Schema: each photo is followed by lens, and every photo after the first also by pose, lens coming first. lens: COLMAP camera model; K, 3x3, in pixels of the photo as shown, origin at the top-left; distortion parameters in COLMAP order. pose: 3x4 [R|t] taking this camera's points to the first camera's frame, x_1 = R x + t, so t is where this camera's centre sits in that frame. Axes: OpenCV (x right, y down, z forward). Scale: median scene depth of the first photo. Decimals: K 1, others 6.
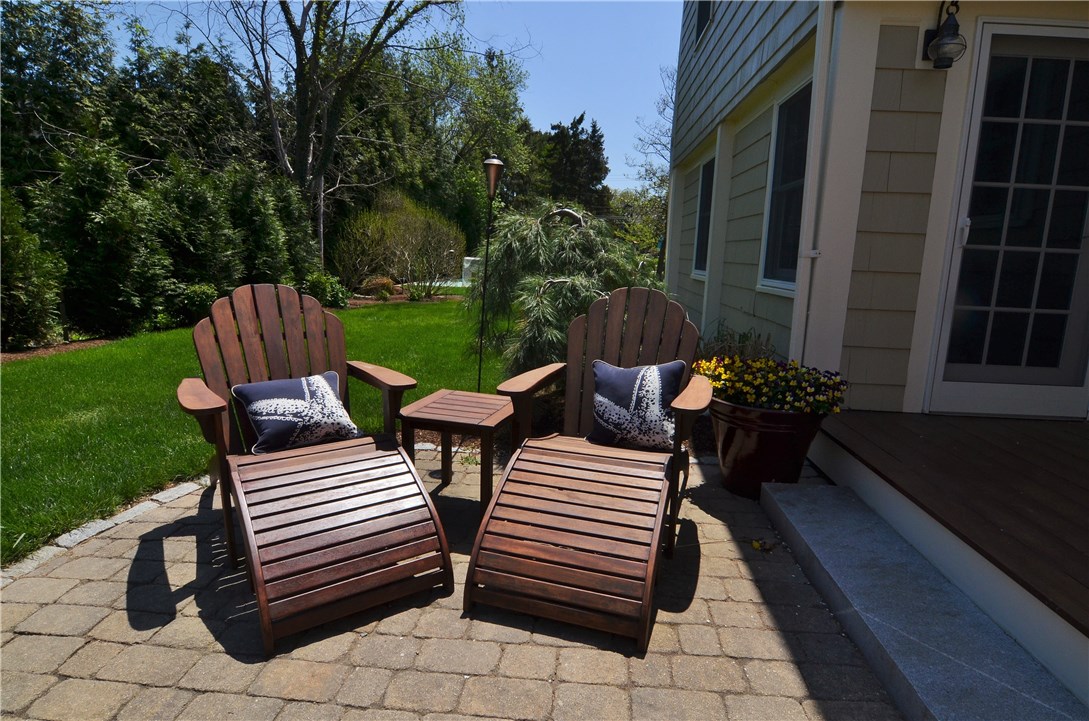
lens RADIAL K [[579.7, 0, 550.3], [0, 579.7, 354.4], [0, 0, 1]] dist [-0.001356, 0.000080]
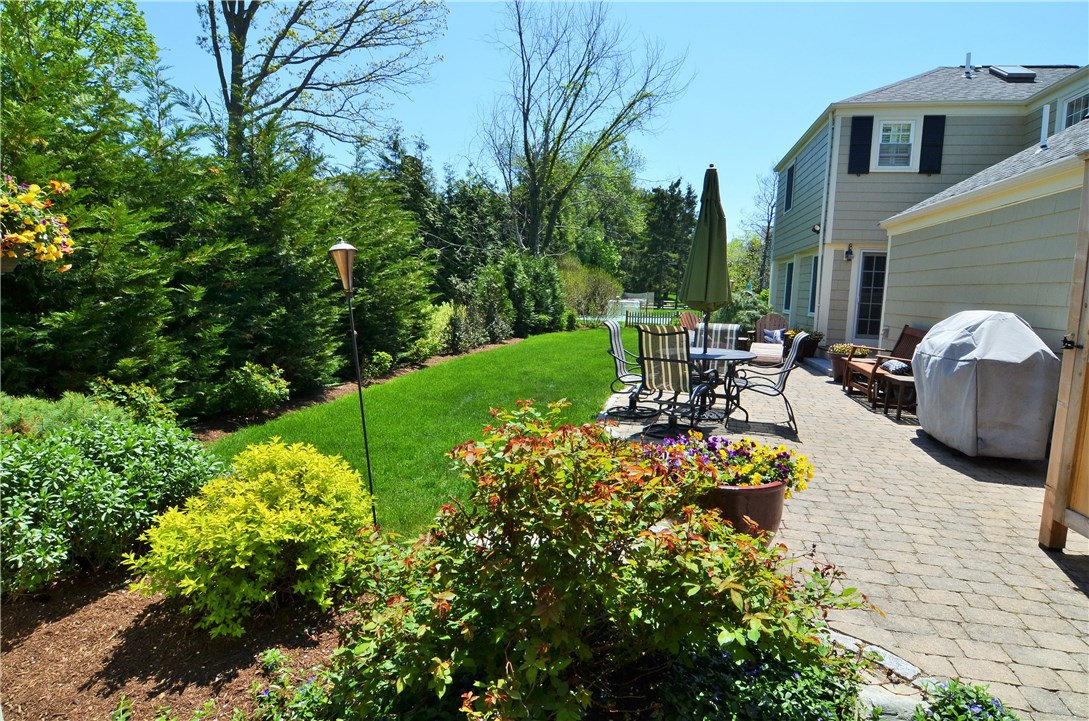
lens RADIAL K [[579.7, 0, 550.3], [0, 579.7, 354.4], [0, 0, 1]] dist [-0.001356, 0.000080]
pose [[0.991817, 0.015206, -0.126757, -0.173126], [-0.023571, 0.997623, -0.064753, 0.093151], [0.125471, 0.067211, 0.989818, -0.632634]]
